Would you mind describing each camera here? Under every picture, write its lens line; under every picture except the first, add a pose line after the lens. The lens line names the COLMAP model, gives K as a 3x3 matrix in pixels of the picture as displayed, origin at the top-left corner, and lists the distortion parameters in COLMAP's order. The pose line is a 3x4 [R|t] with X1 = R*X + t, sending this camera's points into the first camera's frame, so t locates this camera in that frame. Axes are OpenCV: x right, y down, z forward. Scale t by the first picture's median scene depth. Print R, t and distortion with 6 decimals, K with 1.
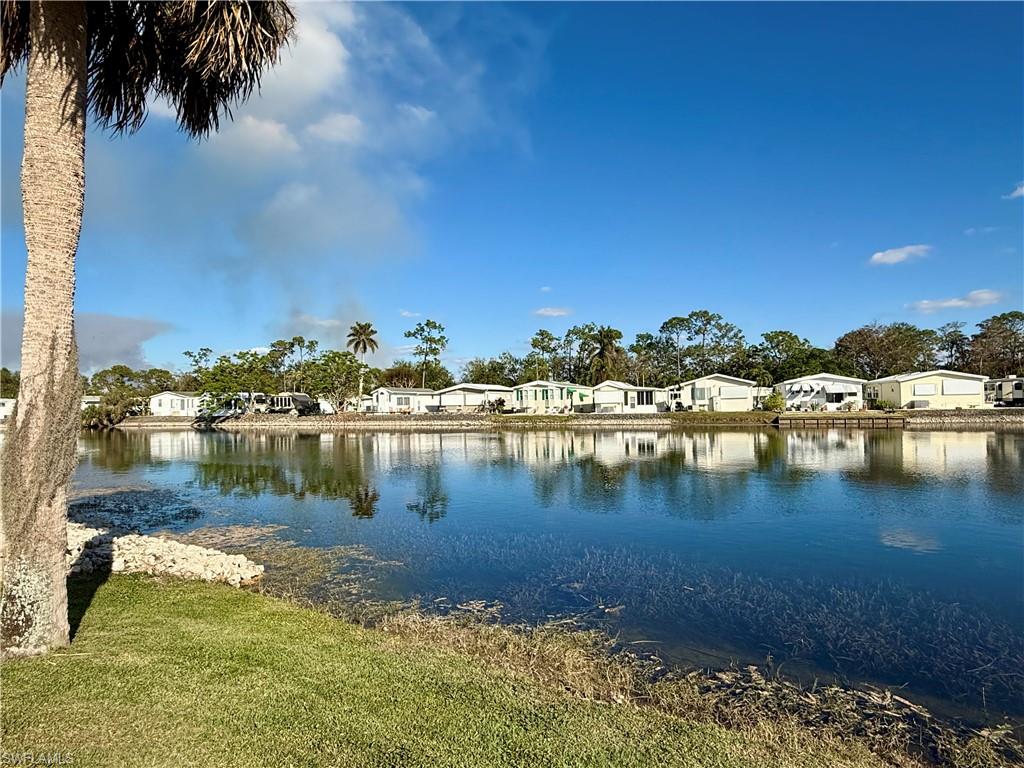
lens RADIAL K [[565.5, 0, 526.4], [0, 565.5, 387.5], [0, 0, 1]] dist [0.000390, 0.001183]
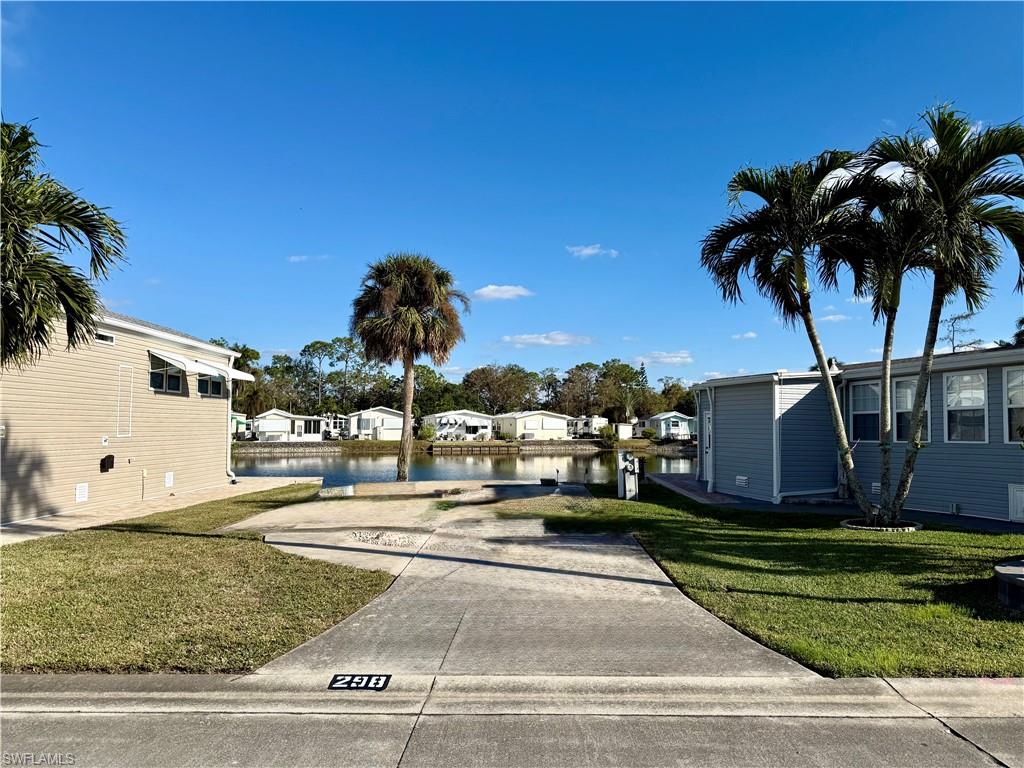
lens RADIAL K [[713.7, 0, 512.0], [0, 713.7, 384.0], [0, 0, 1]] dist [0.135918, -0.215979]
pose [[0.827434, 0.053696, 0.558990, -0.229248], [-0.032806, 0.998340, -0.047339, -0.009451], [-0.560604, 0.020832, 0.827822, -0.301306]]
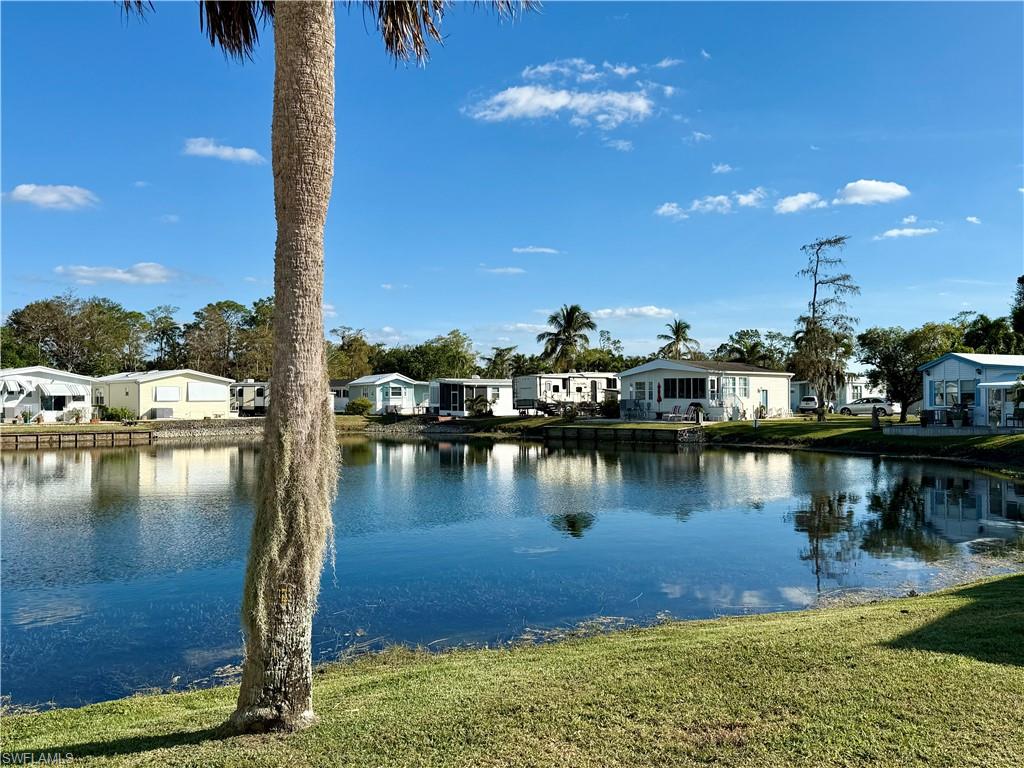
lens RADIAL K [[899.7, 0, 512.0], [0, 899.7, 384.0], [0, 0, 1]] dist [0.006447, -0.001381]
pose [[0.482440, 0.031471, 0.875363, -0.113351], [-0.028603, 0.999387, -0.020166, 0.001505], [-0.875462, -0.015309, 0.483045, 0.009934]]
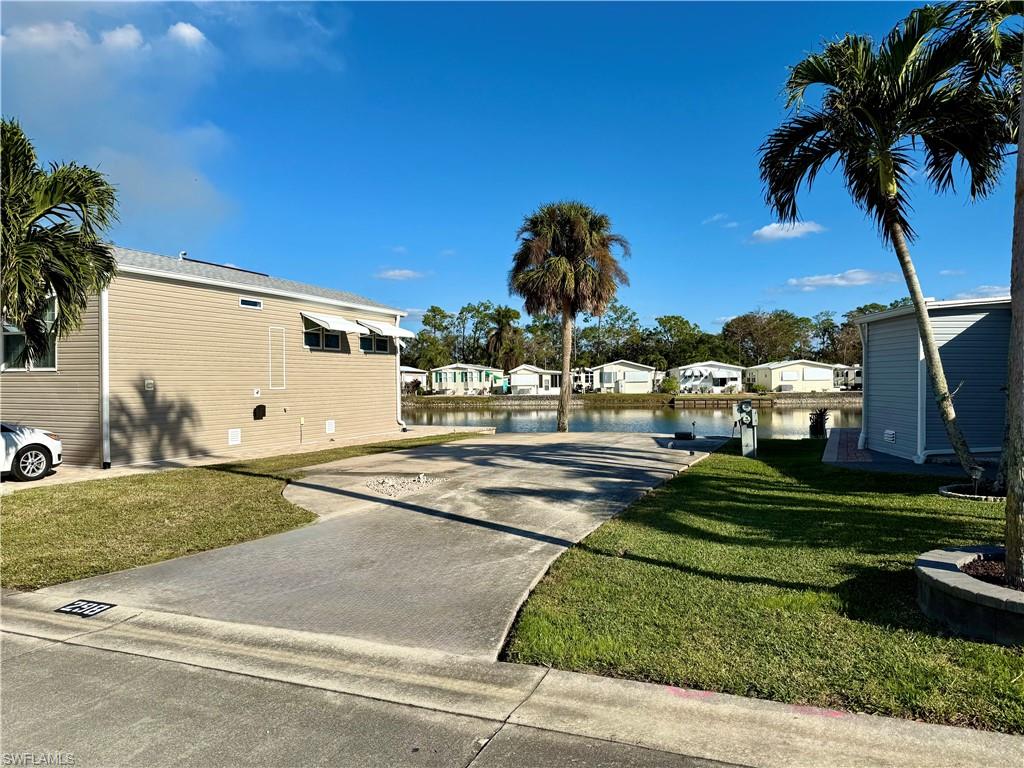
lens RADIAL K [[713.7, 0, 512.0], [0, 713.7, 384.0], [0, 0, 1]] dist [0.135918, -0.215979]
pose [[0.977167, 0.006257, 0.212381, -0.166628], [-0.011923, 0.999606, 0.025407, -0.009246], [-0.212138, -0.027359, 0.976857, -0.318849]]
